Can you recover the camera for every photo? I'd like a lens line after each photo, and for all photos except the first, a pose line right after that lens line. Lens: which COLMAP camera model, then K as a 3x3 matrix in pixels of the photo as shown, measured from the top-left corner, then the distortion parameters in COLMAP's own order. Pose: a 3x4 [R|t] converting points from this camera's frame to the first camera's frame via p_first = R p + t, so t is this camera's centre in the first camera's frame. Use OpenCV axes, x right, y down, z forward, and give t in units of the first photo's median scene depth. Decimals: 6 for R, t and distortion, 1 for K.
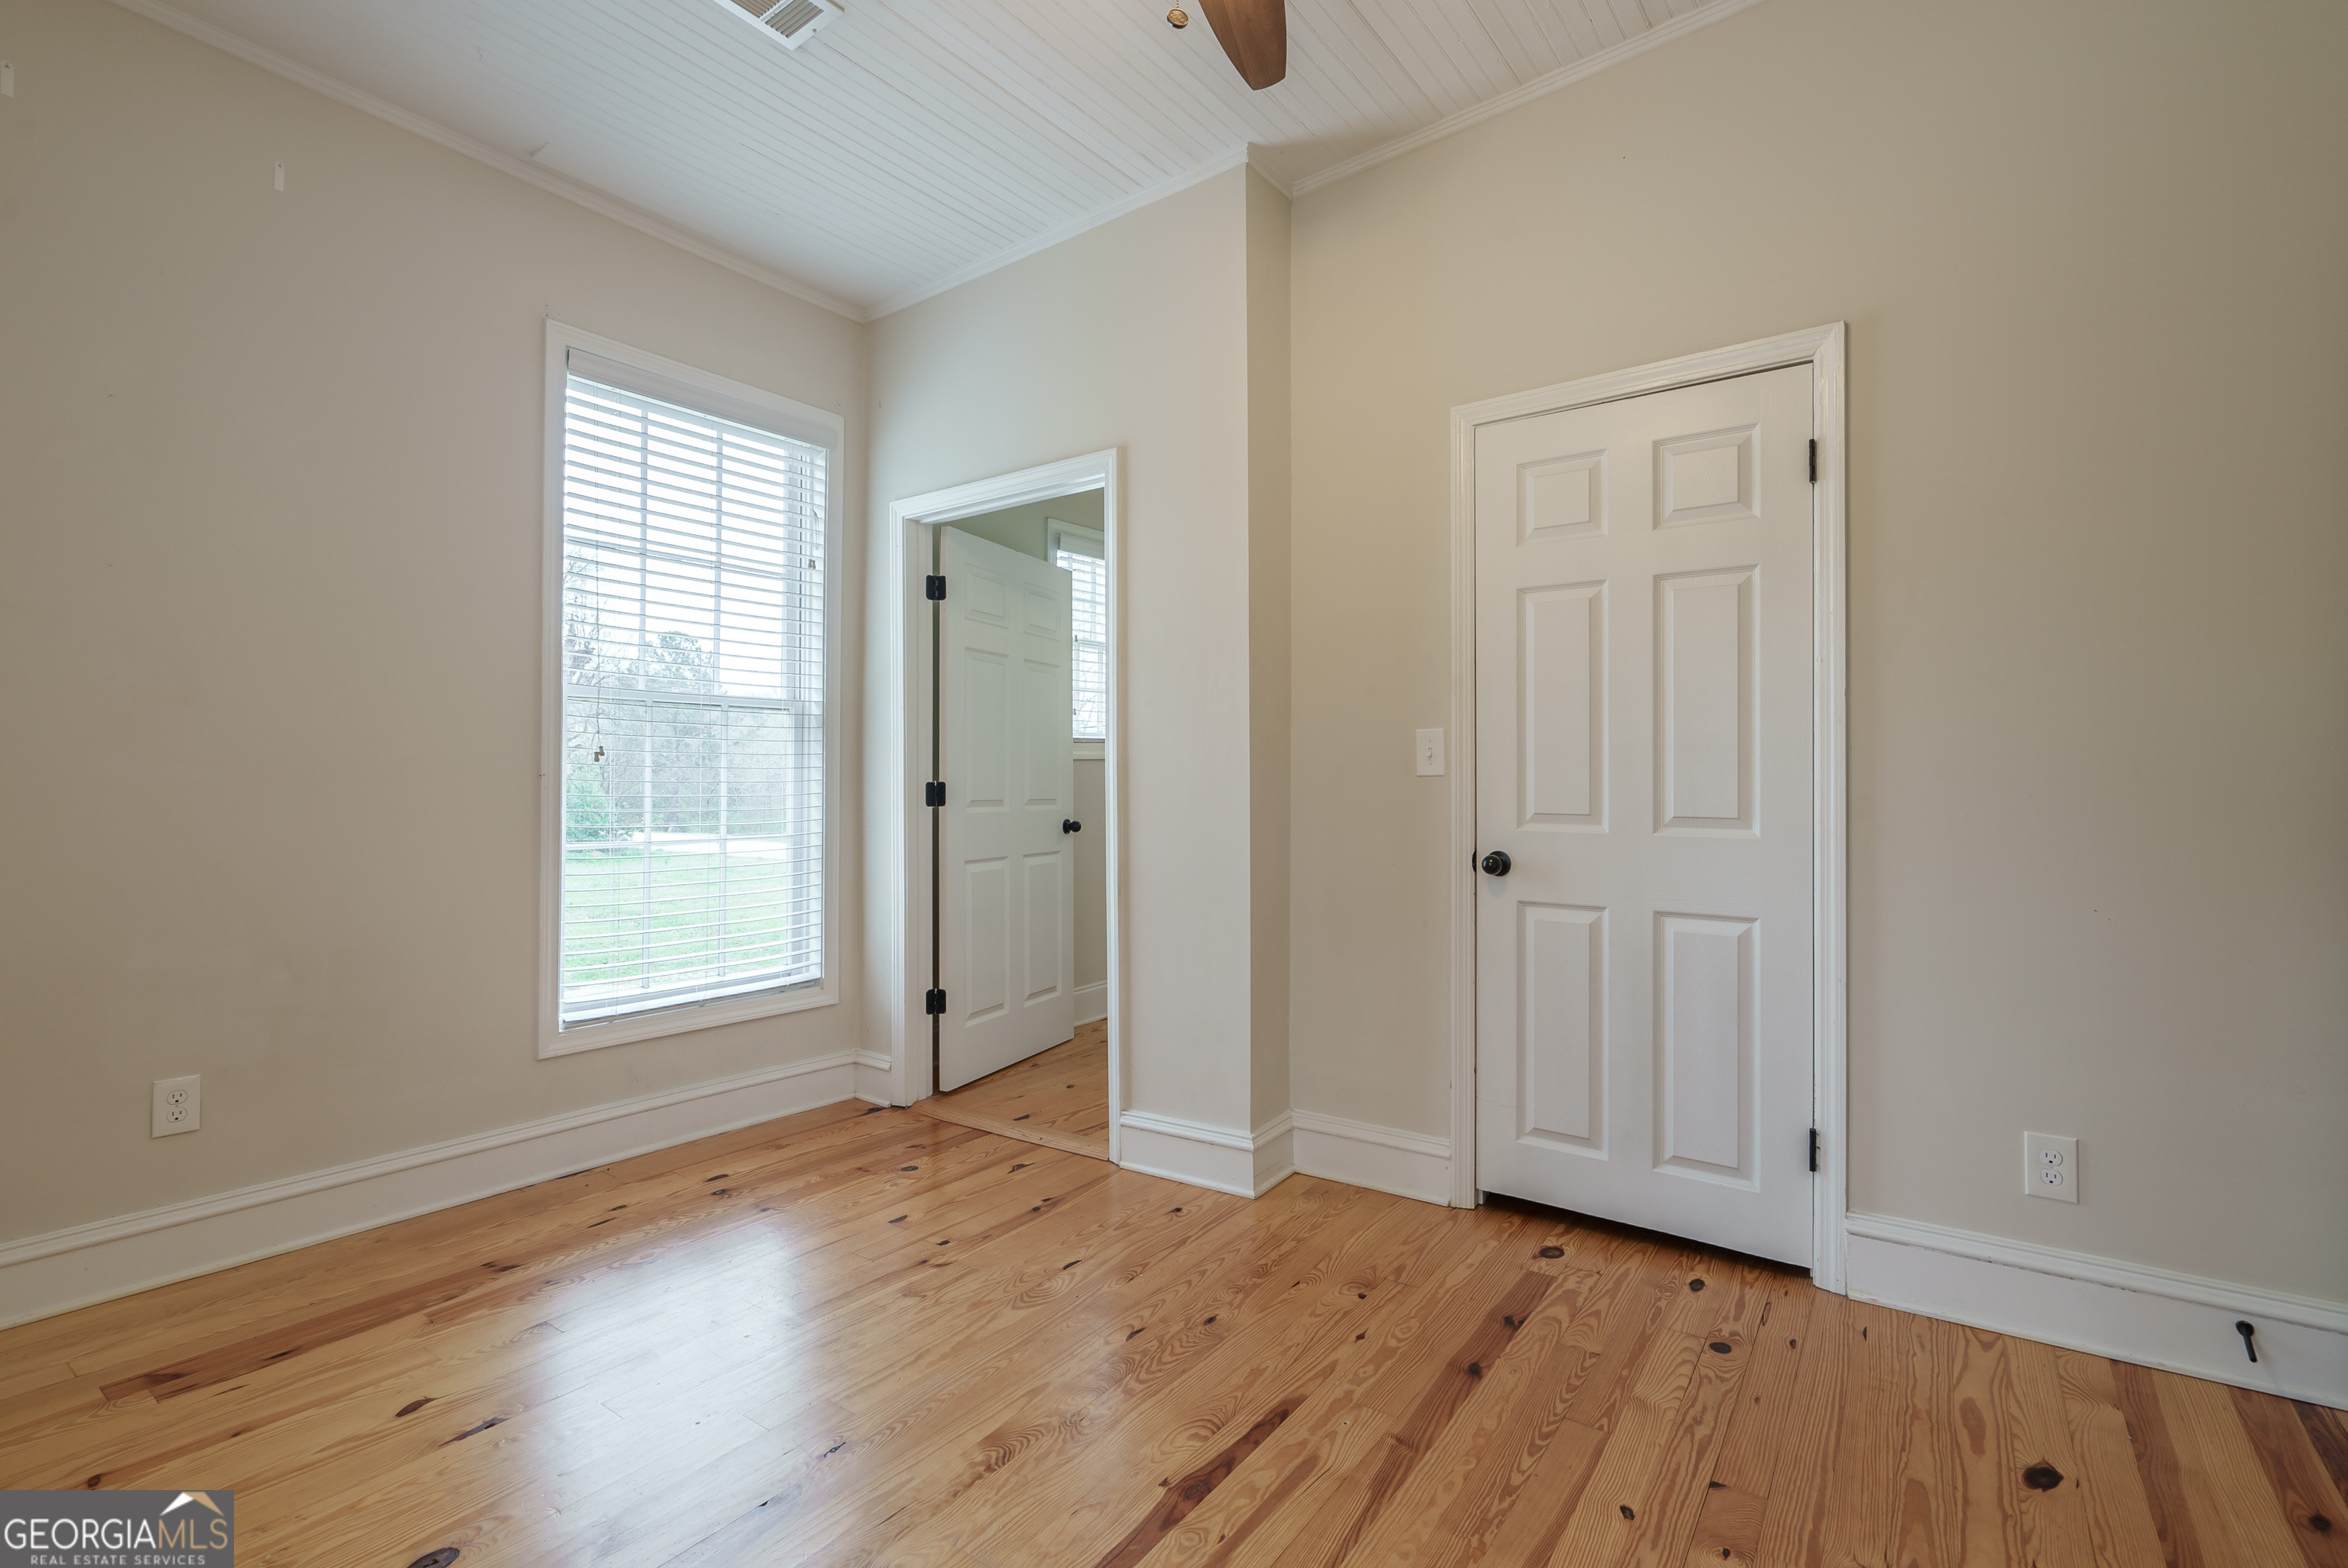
lens RADIAL K [[1076.6, 0, 1210.2], [0, 1076.6, 780.6], [0, 0, 1]] dist [-0.006048, 0.004156]
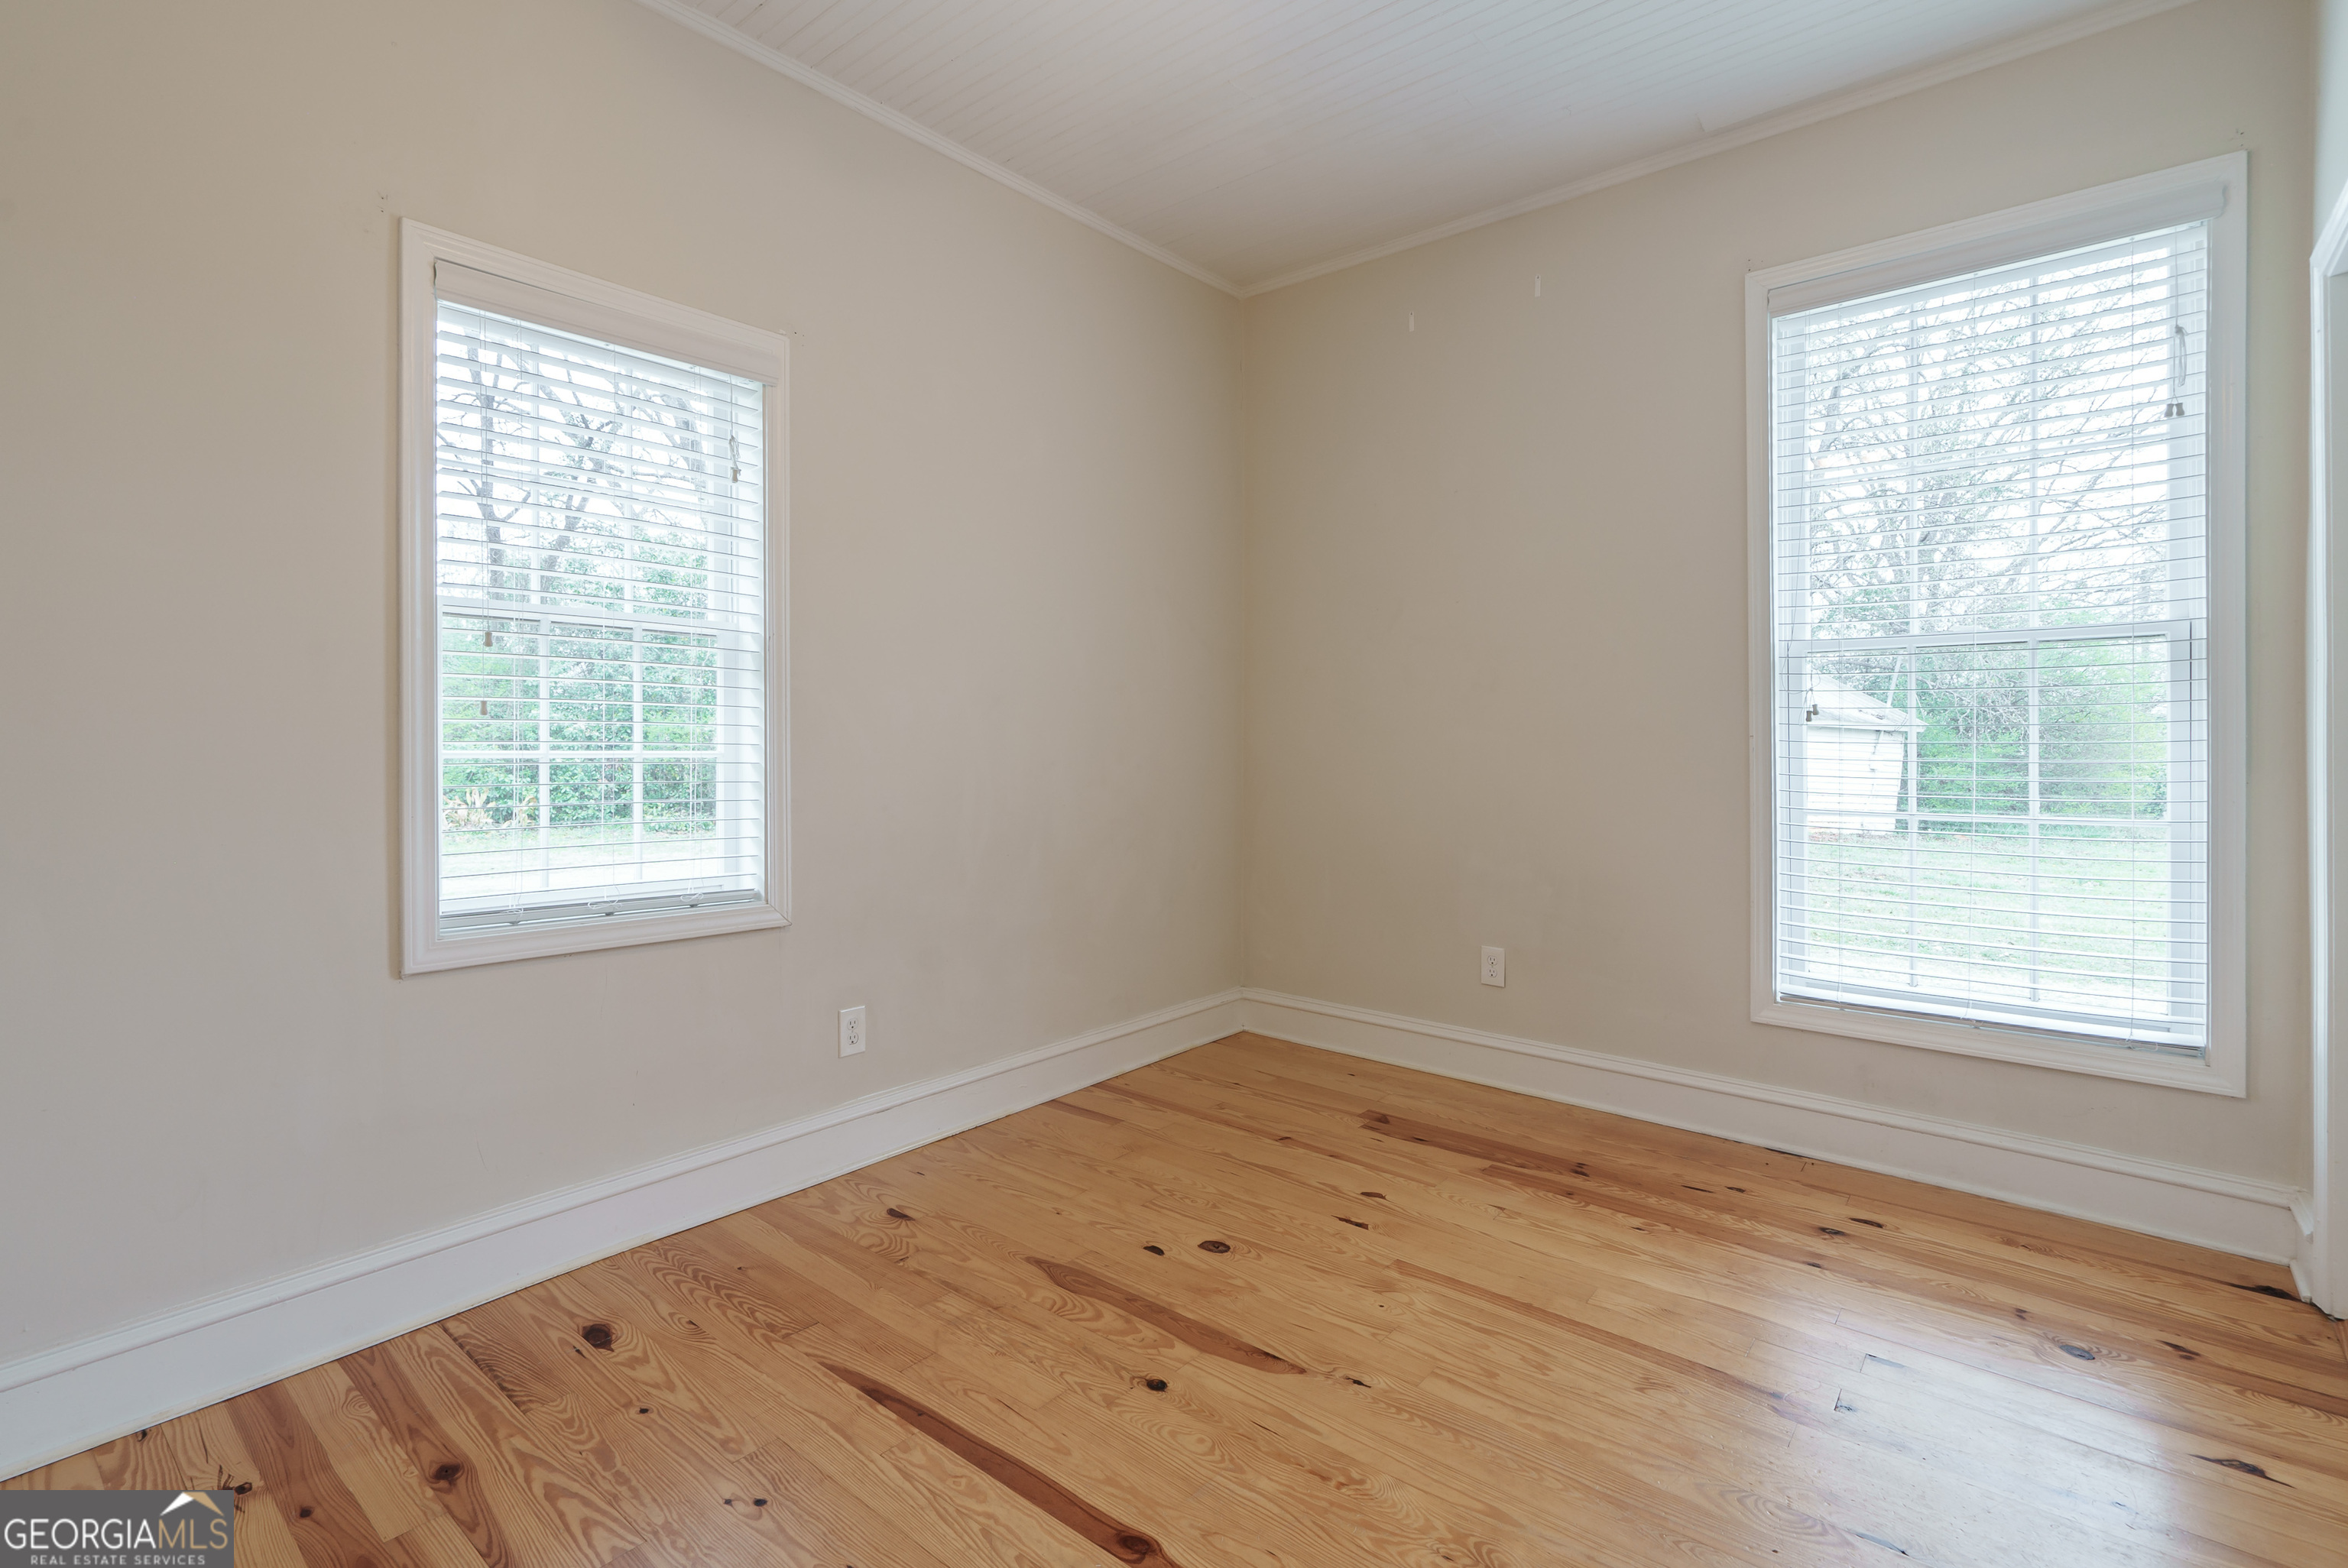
lens RADIAL K [[1076.6, 0, 1164.1], [0, 1076.6, 763.0], [0, 0, 1]] dist [-0.006048, 0.004156]
pose [[-0.090590, 0.016352, -0.995754, 0.489054], [0.000695, 0.999866, 0.016357, 0.003122], [0.995888, 0.000790, -0.090589, 0.643345]]
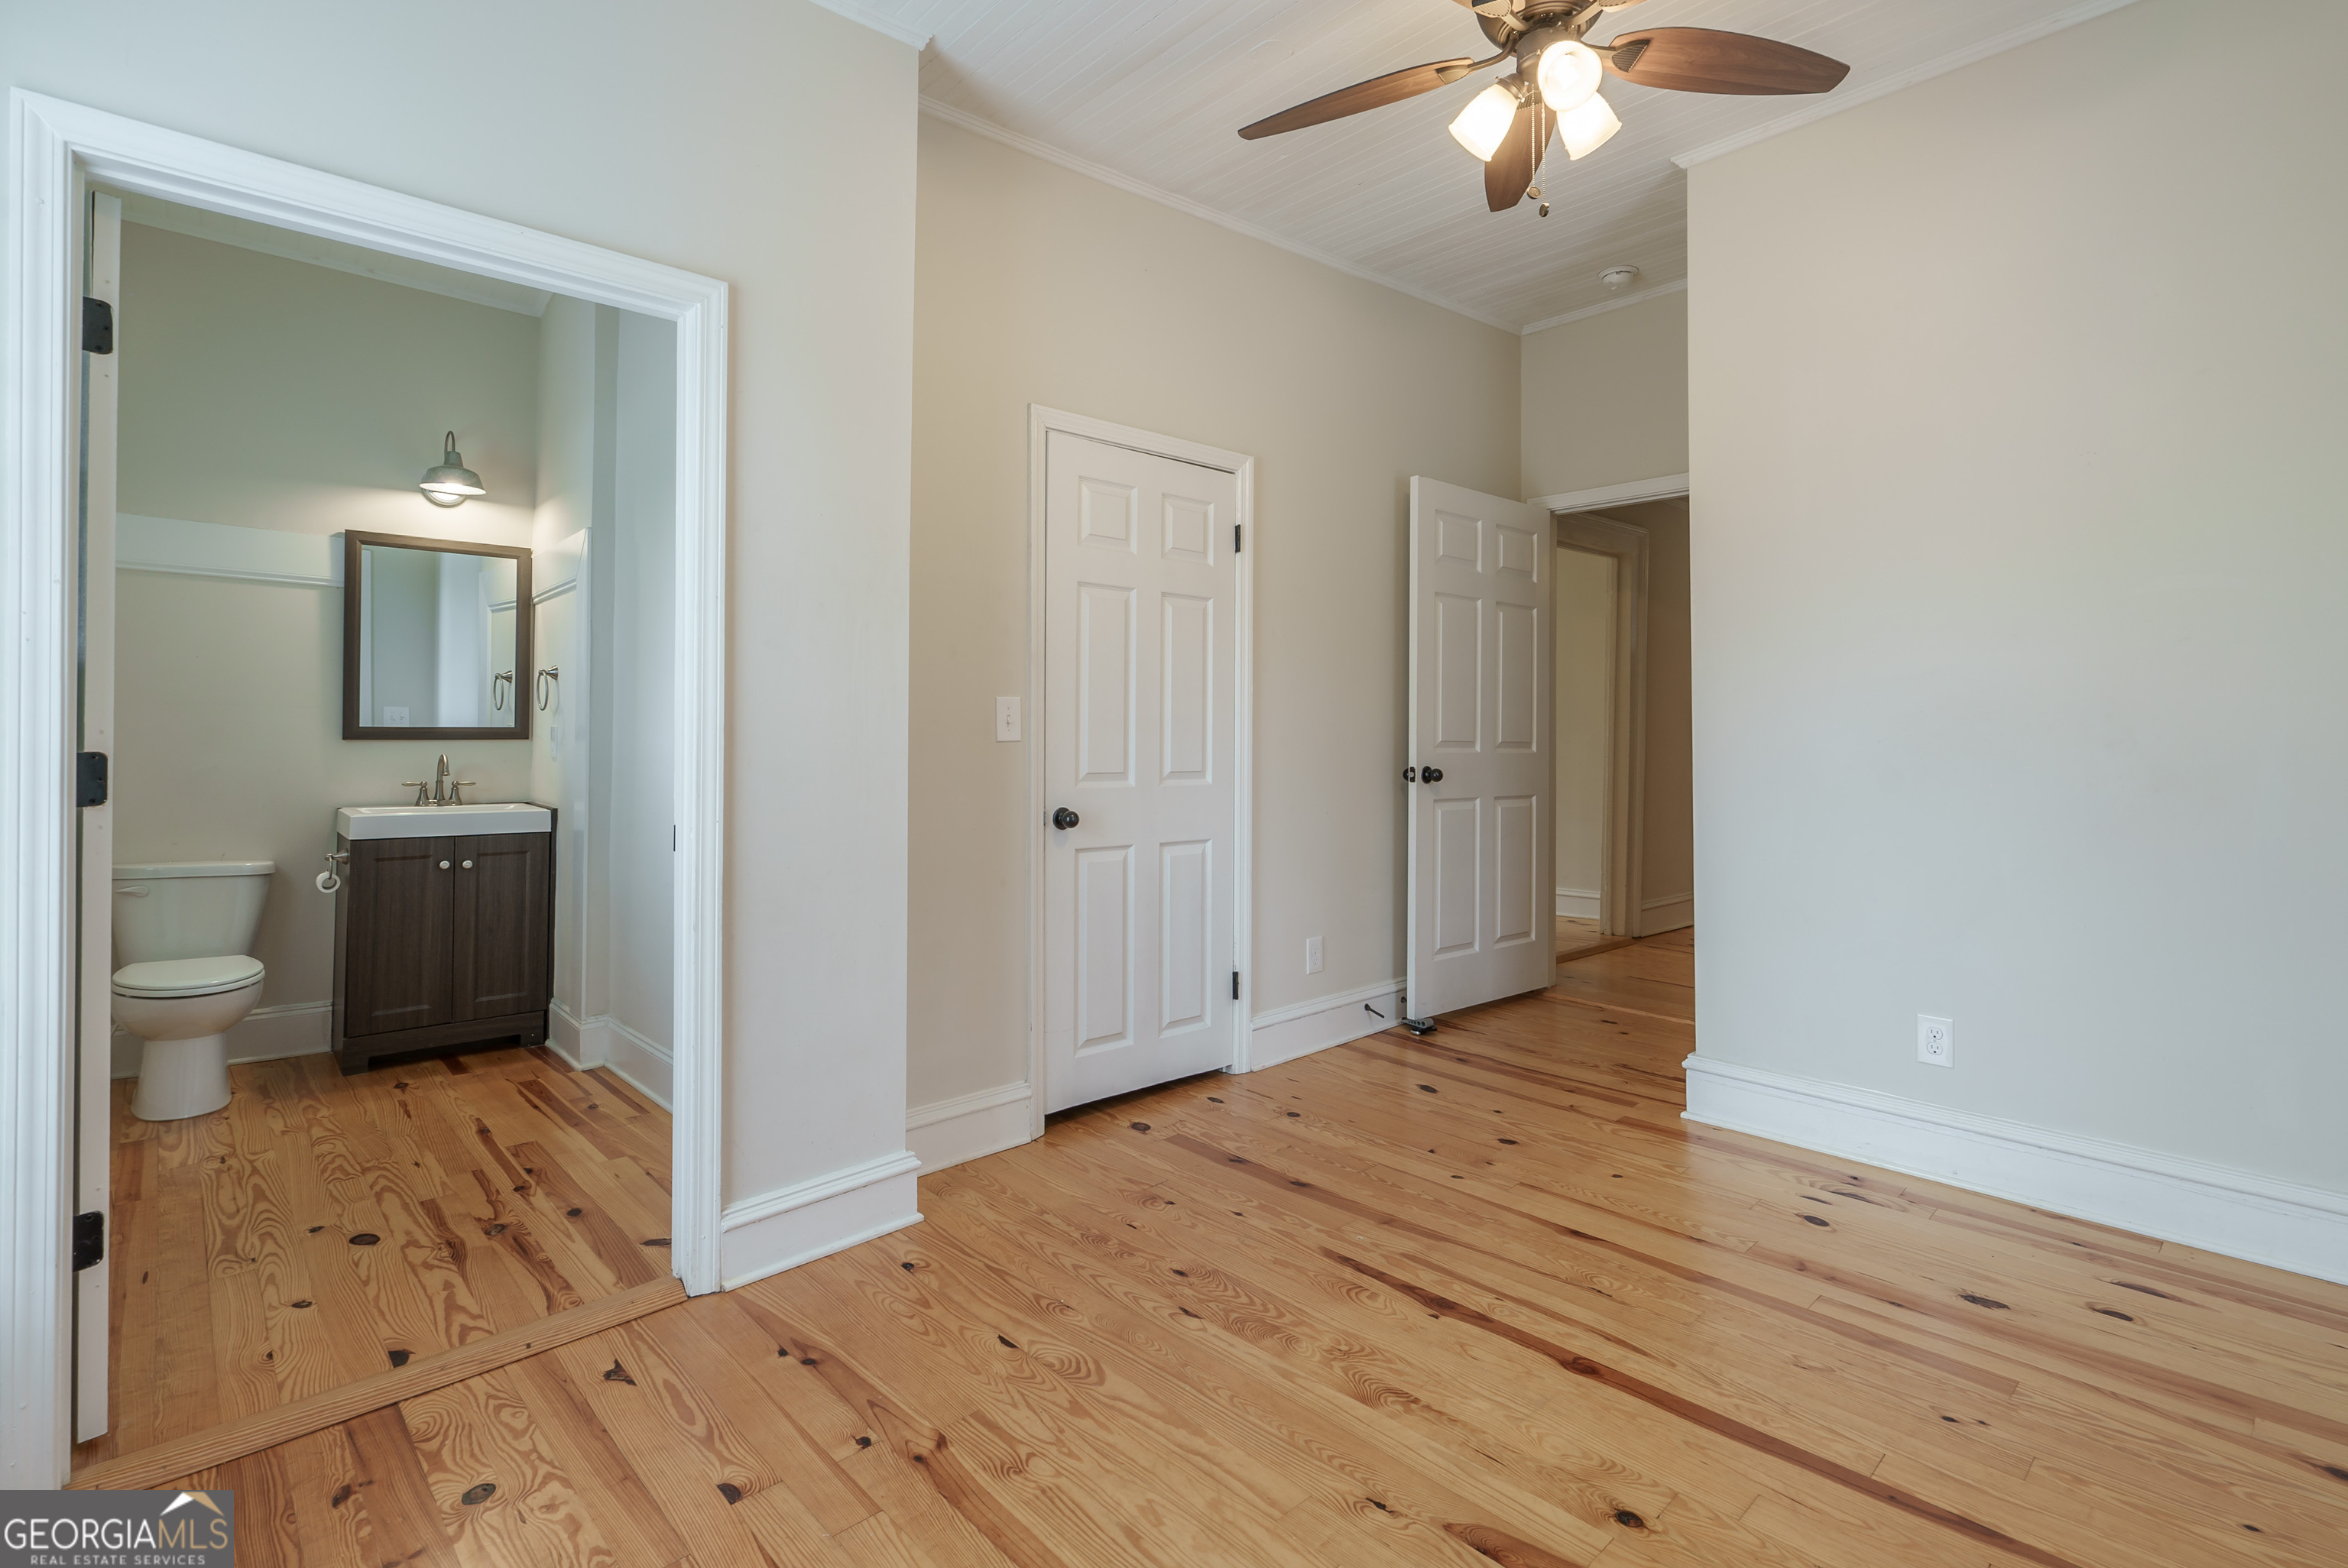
lens RADIAL K [[1076.6, 0, 1173.4], [0, 1076.6, 734.7], [0, 0, 1]] dist [-0.006048, 0.004156]
pose [[0.222530, 0.009151, 0.974883, -0.883750], [0.007451, 0.999911, -0.011087, 0.002120], [-0.974897, 0.009731, 0.222442, 0.683543]]
